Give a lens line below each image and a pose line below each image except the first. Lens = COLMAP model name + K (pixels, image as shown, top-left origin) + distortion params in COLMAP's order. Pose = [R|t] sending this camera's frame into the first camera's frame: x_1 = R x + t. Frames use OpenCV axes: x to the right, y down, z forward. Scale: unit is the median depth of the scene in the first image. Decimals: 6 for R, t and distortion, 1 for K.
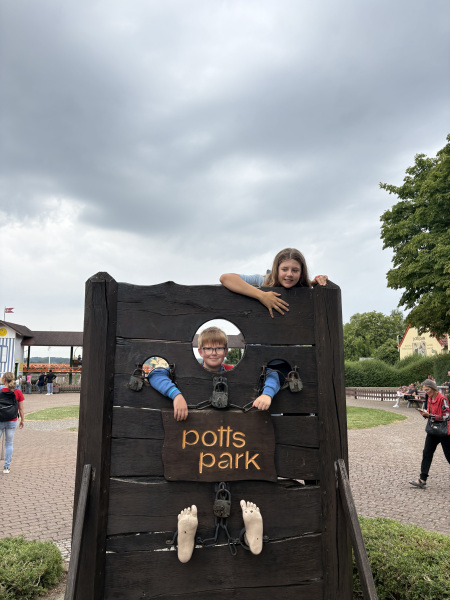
lens RADIAL K [[452.5, 0, 222.8], [0, 452.5, 294.8], [0, 0, 1]] dist [0.038329, -0.051209]
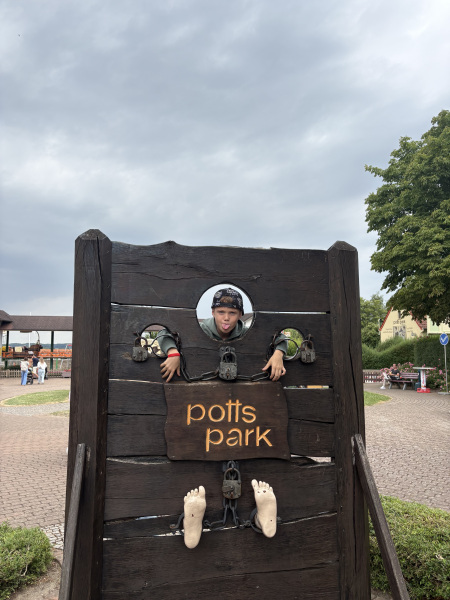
lens RADIAL K [[450.5, 0, 225.0], [0, 450.5, 300.0], [0, 0, 1]] dist [0.037464, -0.048553]
pose [[0.998917, -0.001470, 0.046505, -0.053271], [-0.000470, 0.999131, 0.041667, 0.050957], [-0.046526, -0.041643, 0.998049, 0.105545]]
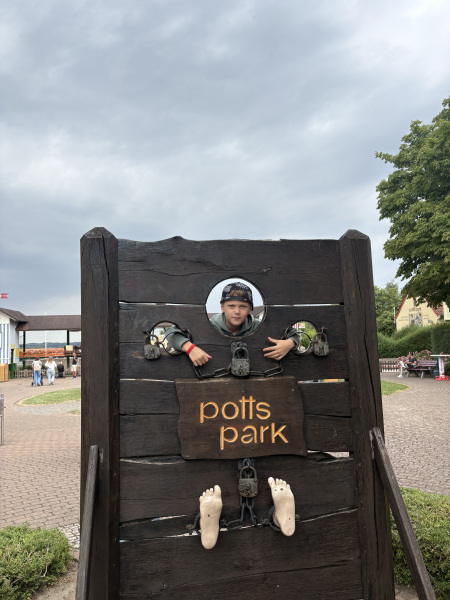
lens RADIAL K [[449.9, 0, 227.1], [0, 449.9, 298.0], [0, 0, 1]] dist [0.041480, -0.053299]
pose [[0.999123, -0.035987, 0.021401, -0.045451], [0.034848, 0.998069, 0.051426, 0.049445], [-0.023211, -0.050635, 0.998447, 0.126854]]
